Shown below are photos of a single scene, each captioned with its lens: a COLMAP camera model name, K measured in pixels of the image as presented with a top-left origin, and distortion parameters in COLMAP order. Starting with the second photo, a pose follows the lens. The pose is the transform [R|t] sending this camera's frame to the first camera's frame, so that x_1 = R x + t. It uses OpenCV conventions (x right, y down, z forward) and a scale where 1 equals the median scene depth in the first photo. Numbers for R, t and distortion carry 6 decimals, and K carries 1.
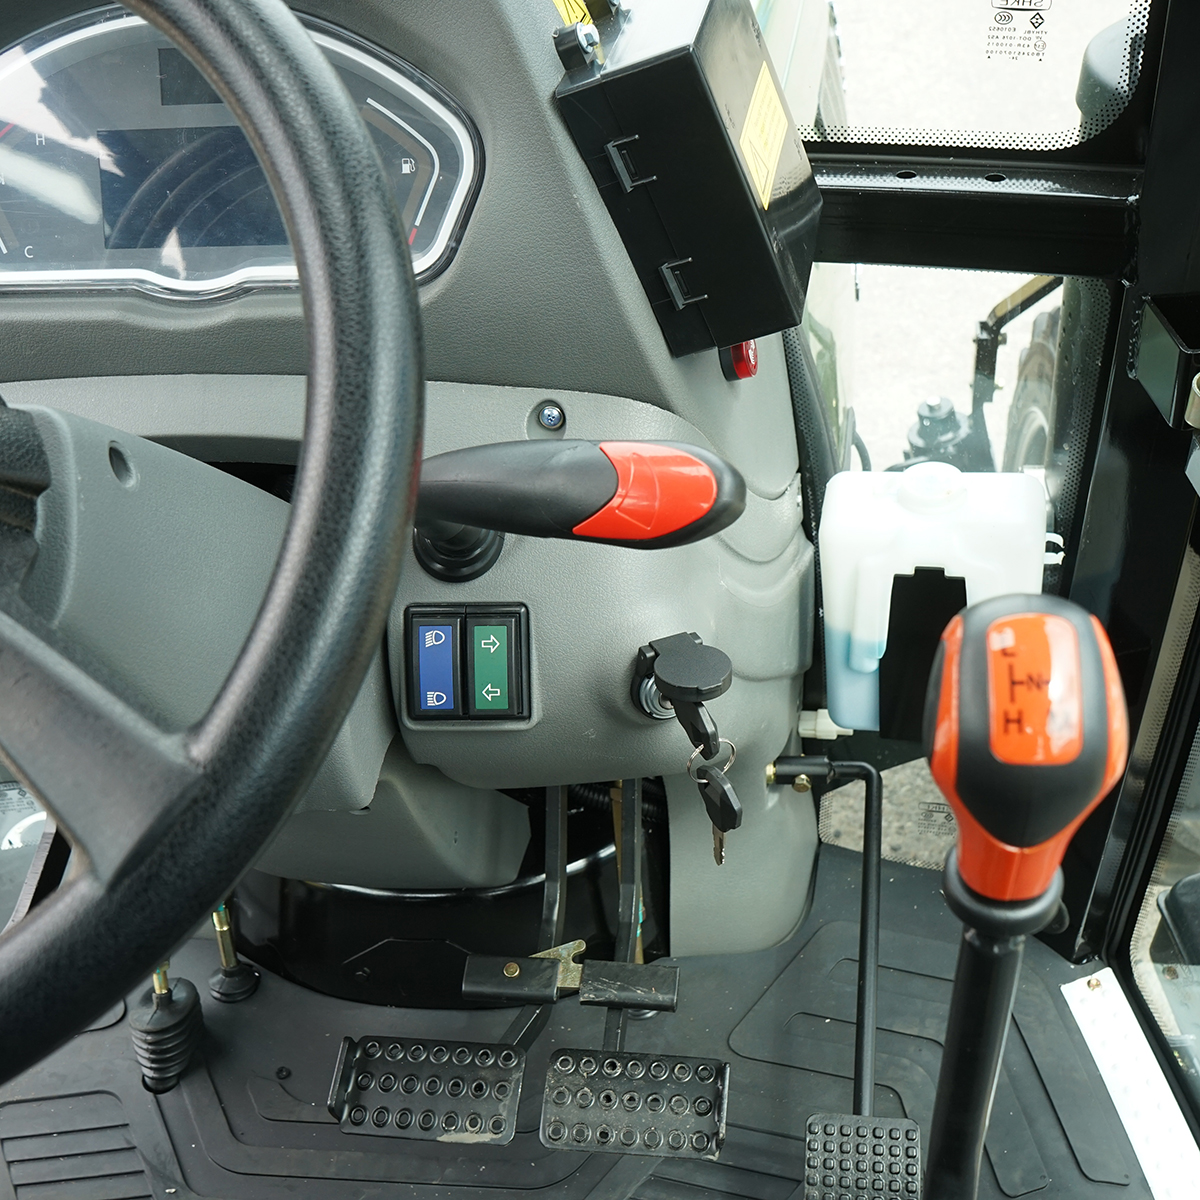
lens RADIAL K [[1452.8, 0, 608.5], [0, 1452.8, 600.9], [0, 0, 1]] dist [-0.010502, 0.000000]
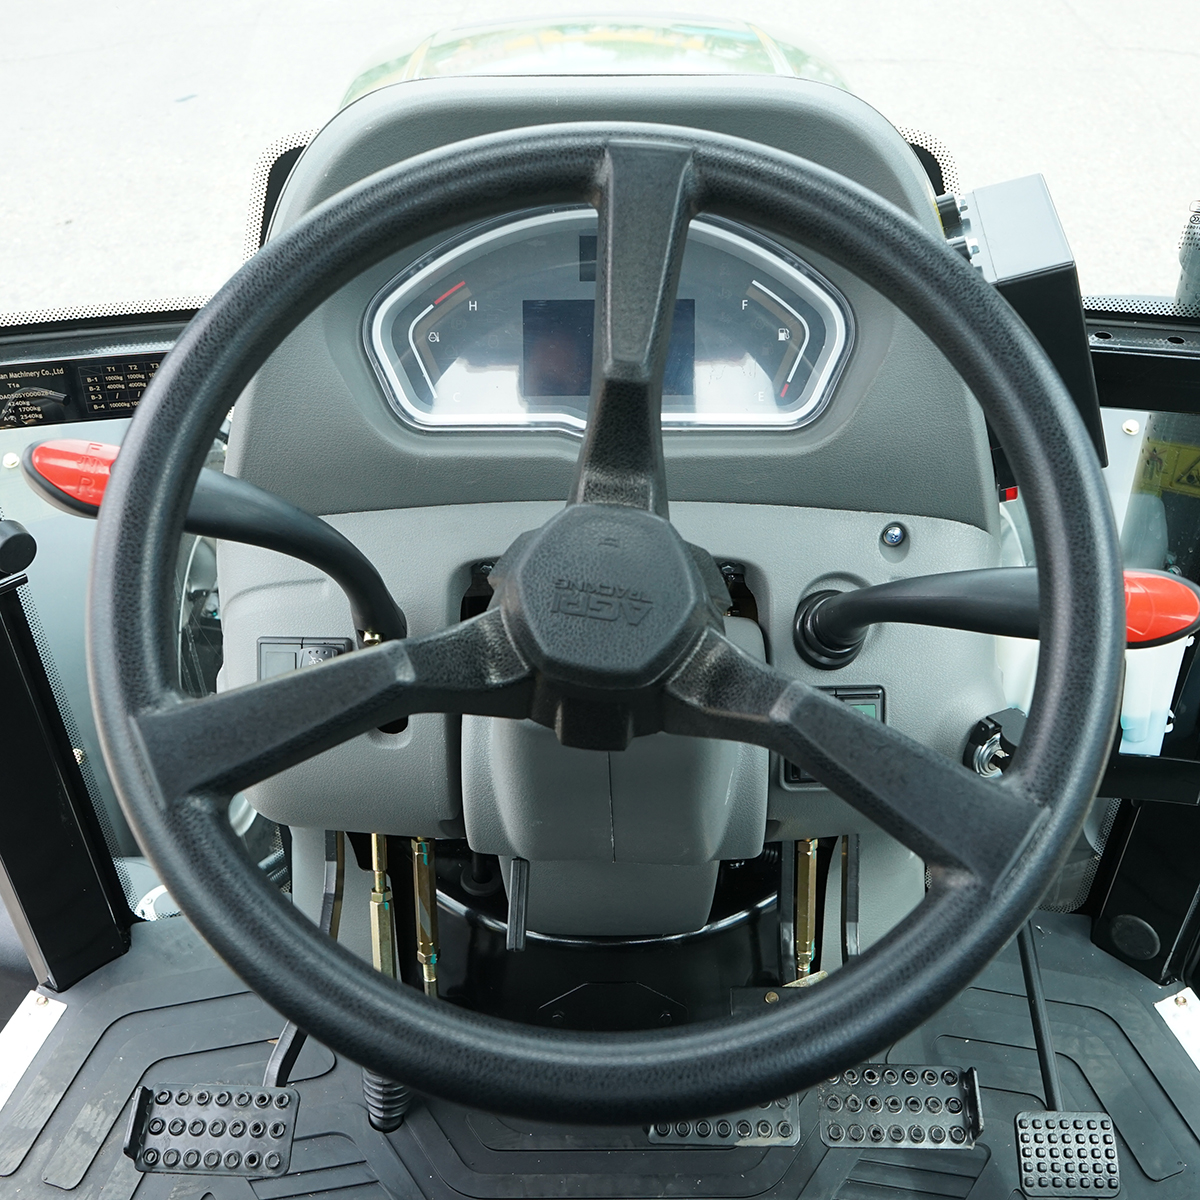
lens RADIAL K [[1452.8, 0, 590.0], [0, 1452.8, 601.4], [0, 0, 1]] dist [-0.010502, 0.000000]
pose [[0.993560, -0.004828, 0.113200, -0.344945], [0.010108, 0.998885, -0.046120, -0.012466], [-0.112851, 0.046967, 0.992501, -0.158394]]
